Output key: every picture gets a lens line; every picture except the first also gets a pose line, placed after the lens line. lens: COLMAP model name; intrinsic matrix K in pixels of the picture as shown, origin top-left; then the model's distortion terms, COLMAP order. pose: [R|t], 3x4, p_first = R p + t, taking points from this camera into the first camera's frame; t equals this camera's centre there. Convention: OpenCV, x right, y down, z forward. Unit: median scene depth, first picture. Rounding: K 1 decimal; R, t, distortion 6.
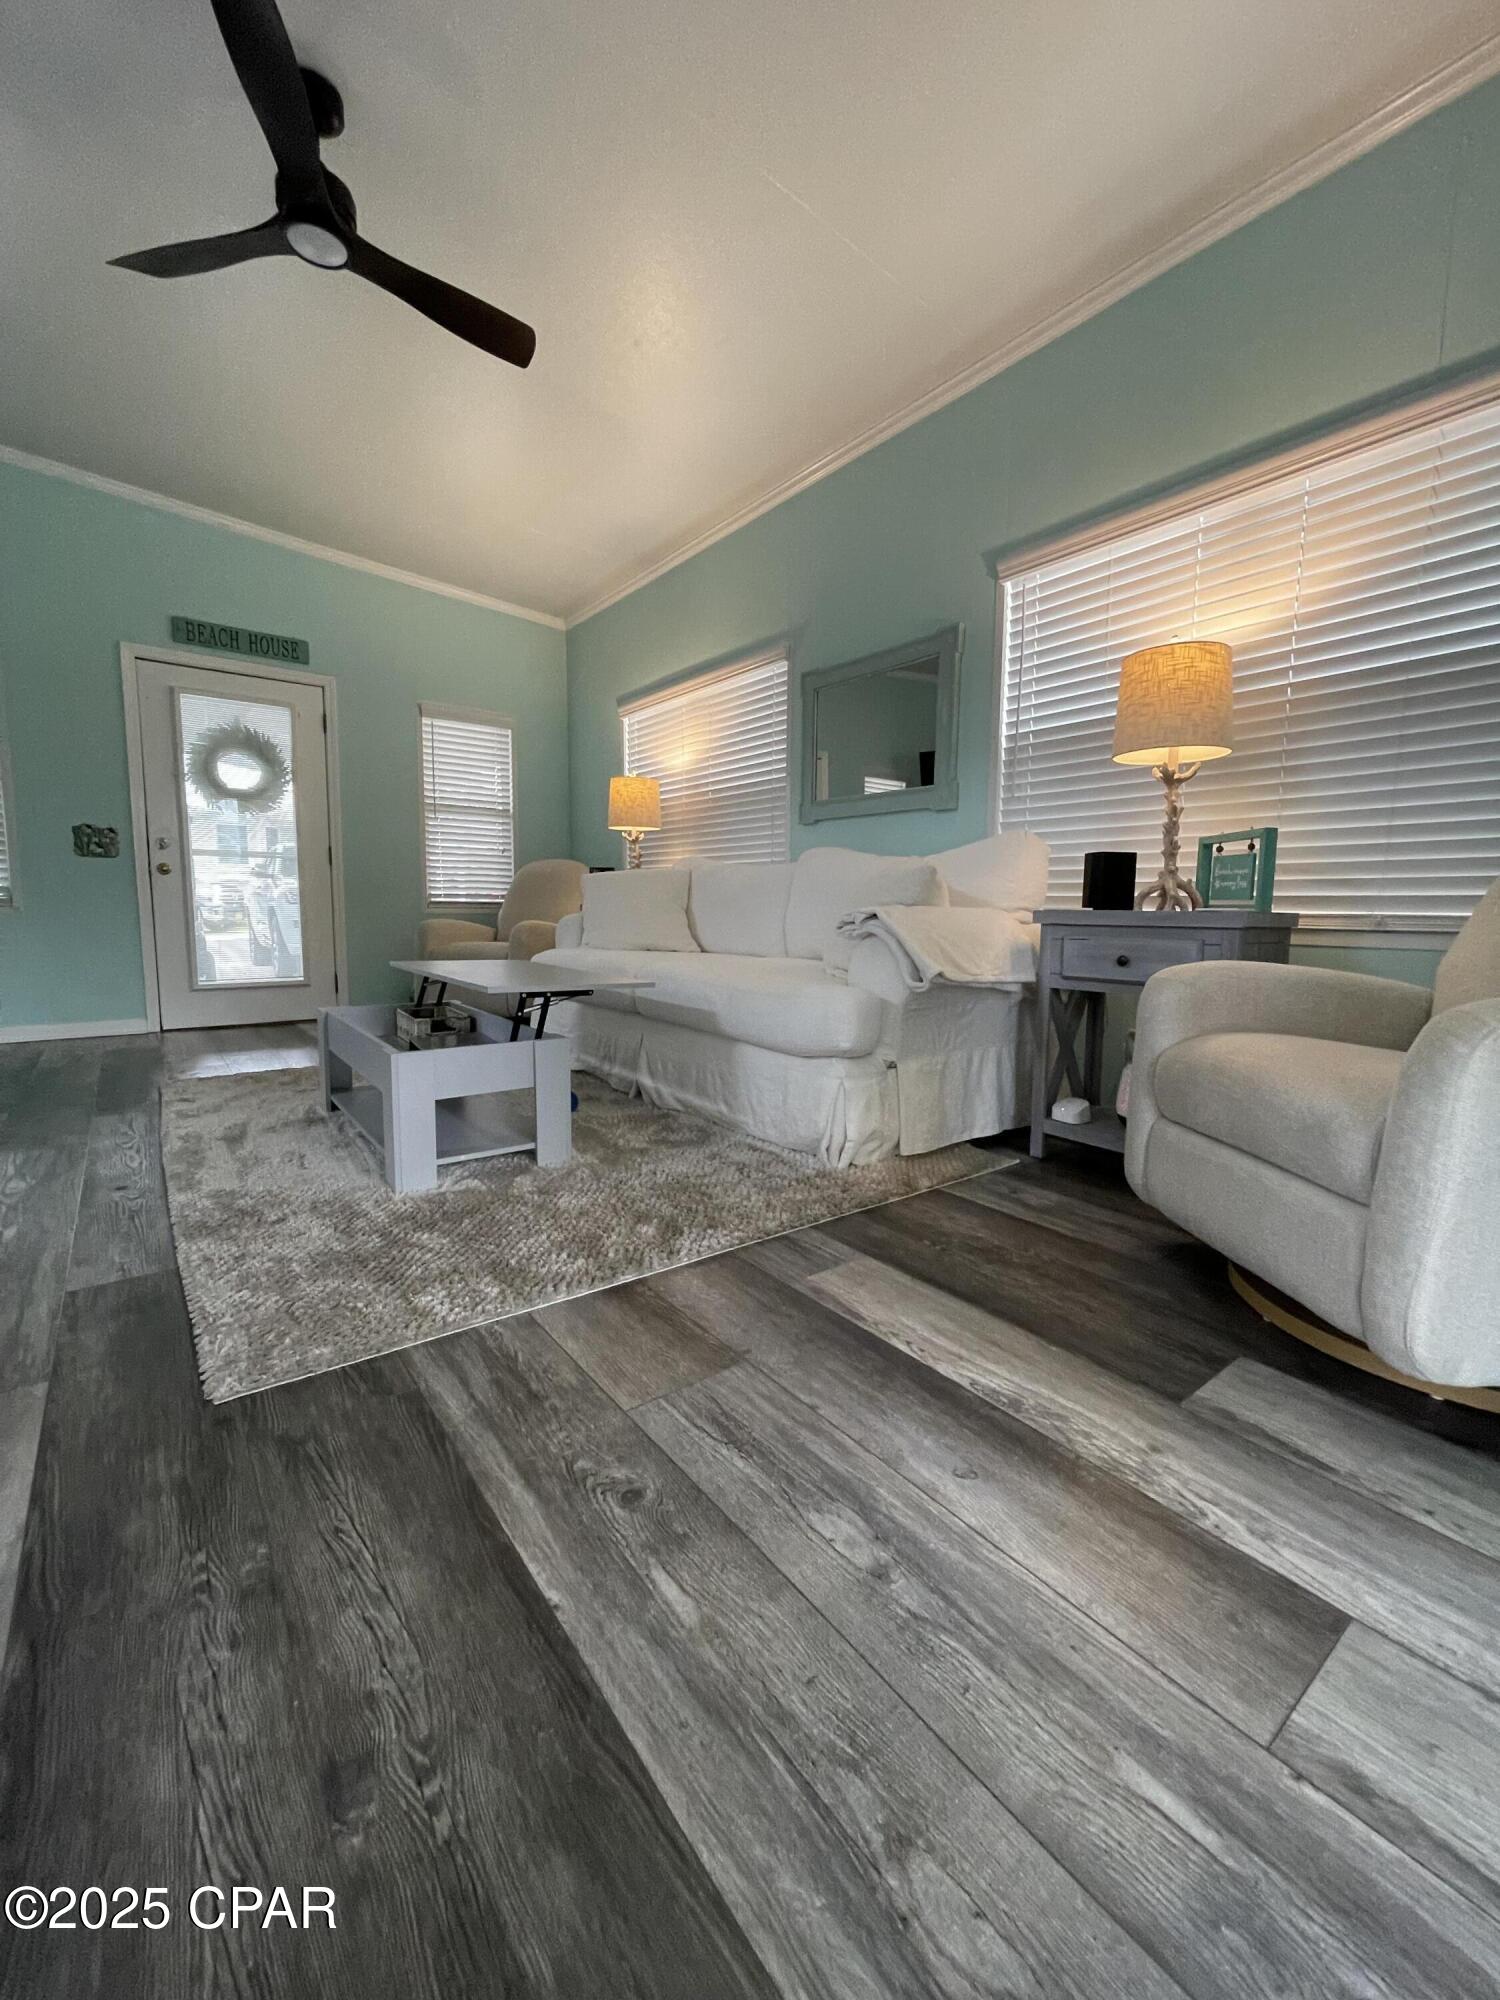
lens RADIAL K [[806.8, 0, 740.6], [0, 806.8, 994.6], [0, 0, 1]] dist [0.001208, 0.000288]
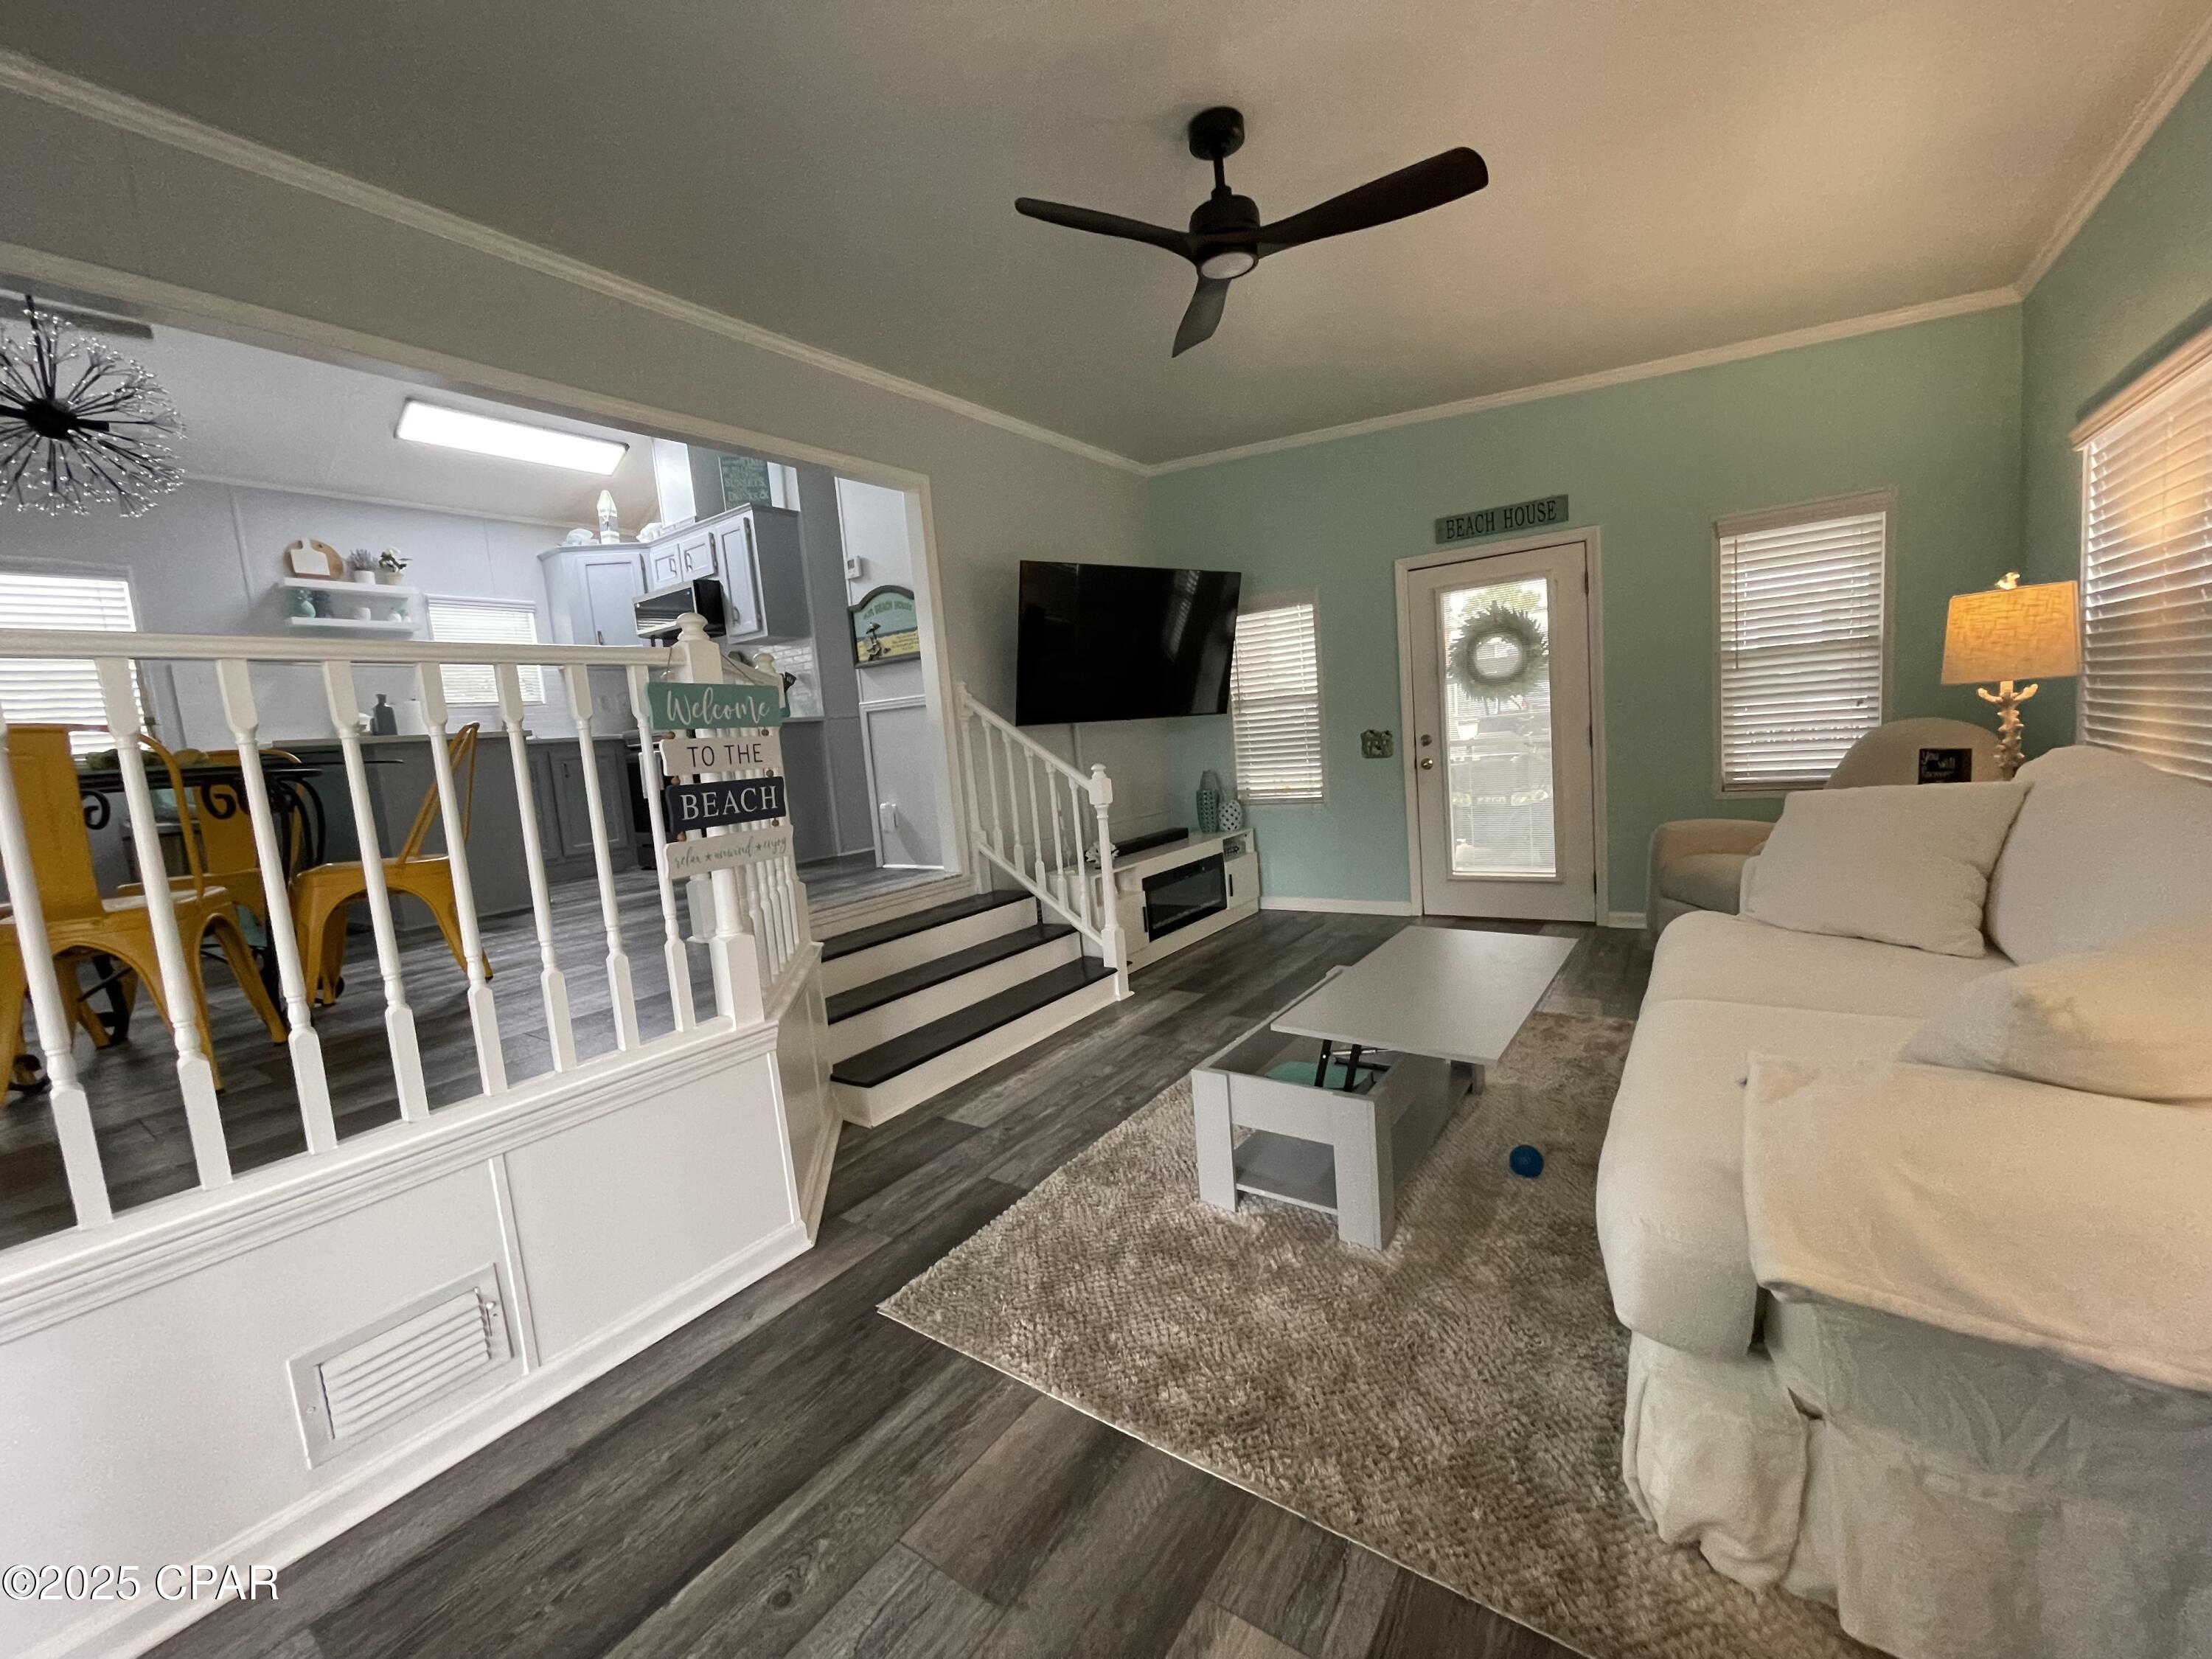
lens RADIAL K [[892.3, 0, 1096.7], [0, 892.3, 825.2], [0, 0, 1]] dist [0.001208, 0.000288]
pose [[0.301058, 0.058486, -0.951811, 0.415446], [-0.018420, 0.998288, 0.055516, -0.205968], [0.953428, 0.000819, 0.301620, 0.369588]]
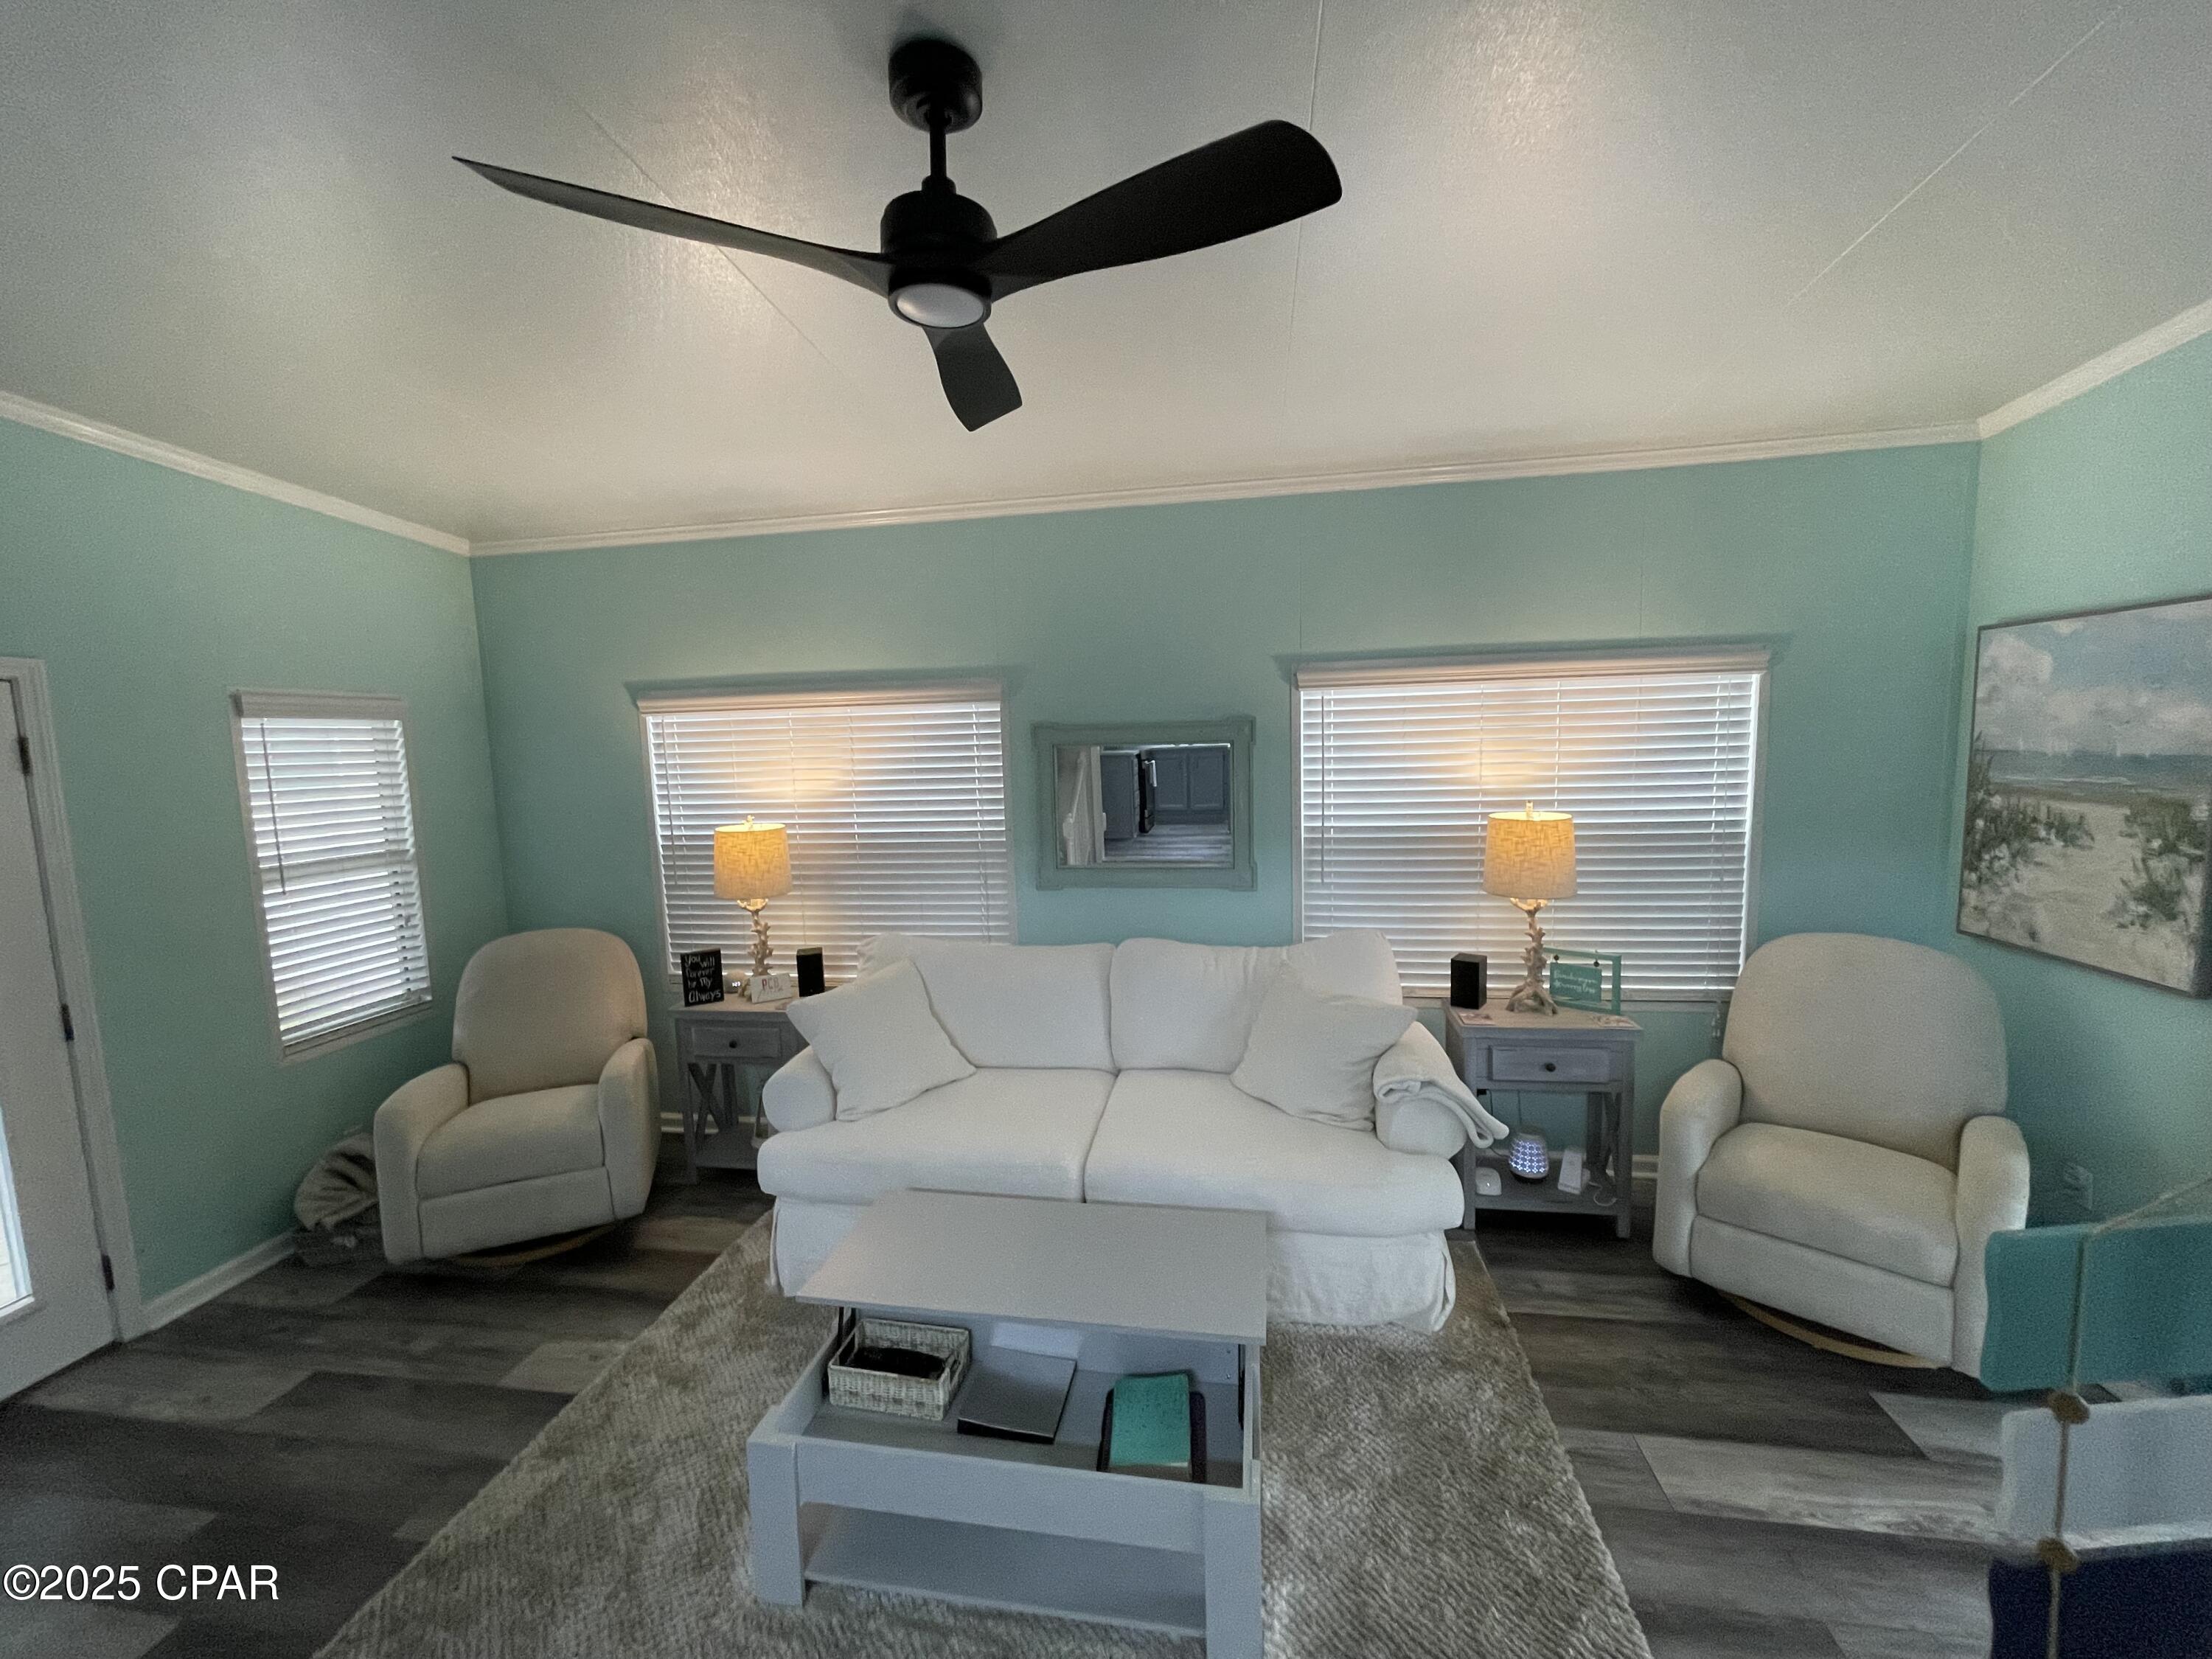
lens RADIAL K [[895.6, 0, 1079.8], [0, 895.6, 835.5], [0, 0, 1]] dist [0.001800, 0.000222]
pose [[0.729894, -0.110732, 0.674532, -0.718460], [0.116106, 0.992536, 0.037301, -0.400369], [-0.673628, 0.051091, 0.737303, 0.331166]]
